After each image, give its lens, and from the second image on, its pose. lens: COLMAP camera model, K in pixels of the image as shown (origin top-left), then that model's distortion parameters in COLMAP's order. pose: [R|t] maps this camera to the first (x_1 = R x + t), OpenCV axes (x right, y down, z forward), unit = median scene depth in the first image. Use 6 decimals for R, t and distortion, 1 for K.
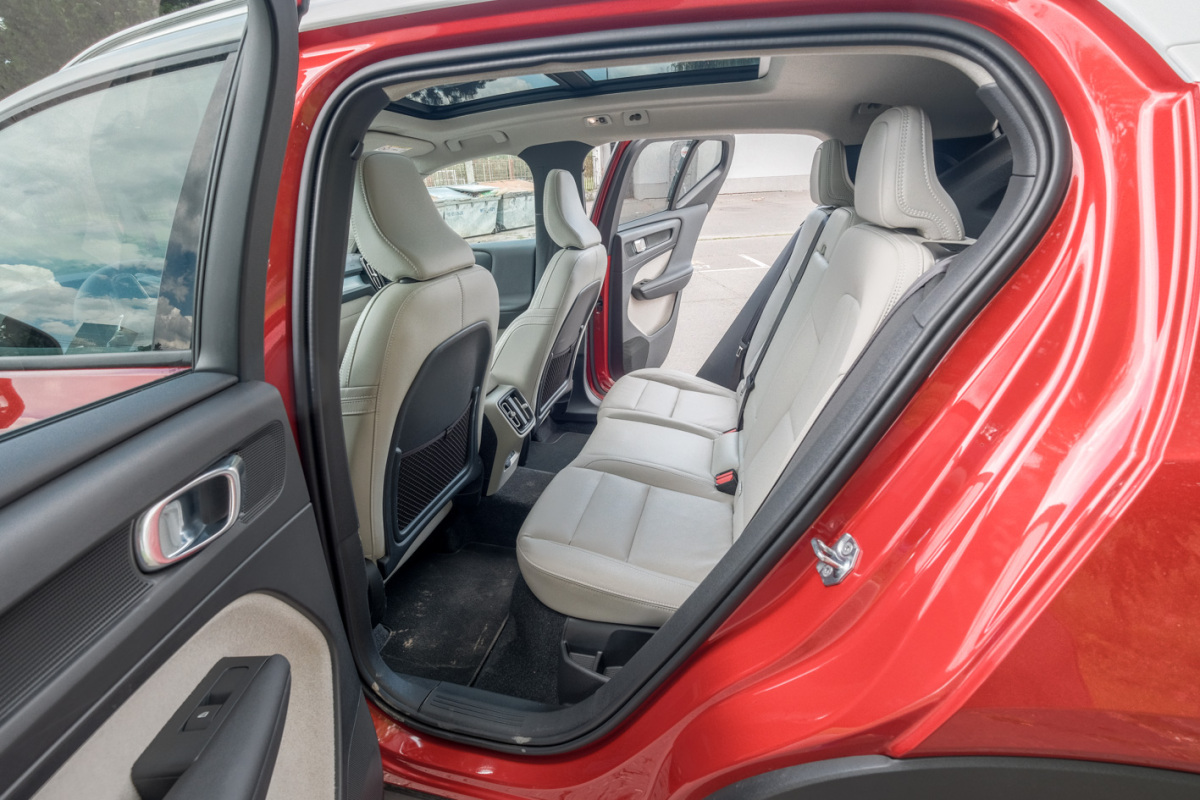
lens RADIAL K [[529.3, 0, 600.0], [0, 529.3, 400.0], [0, 0, 1]] dist [-0.008536, -0.000044]
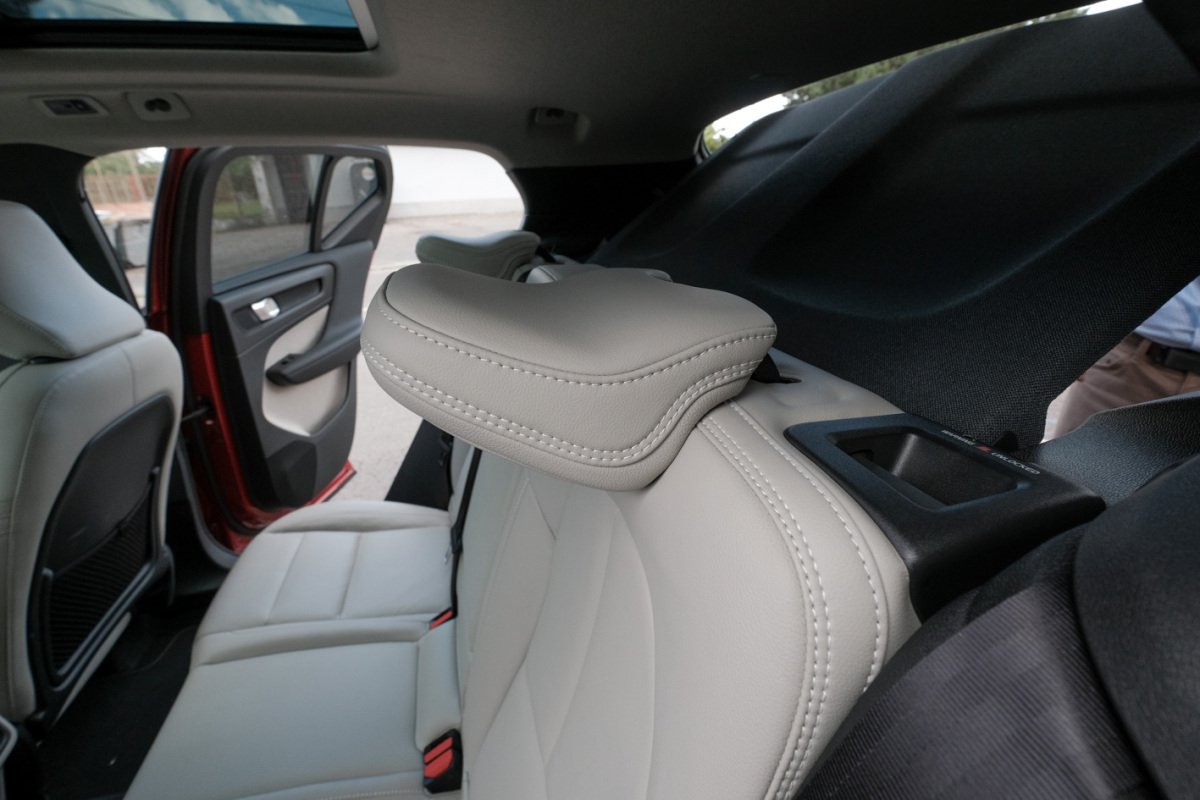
lens RADIAL K [[529.3, 0, 600.0], [0, 529.3, 400.0], [0, 0, 1]] dist [-0.008536, -0.000044]
pose [[0.864859, -0.172011, 0.471627, 0.106386], [0.188900, 0.981926, 0.011726, -0.109554], [-0.465120, 0.078949, 0.881720, 0.232686]]
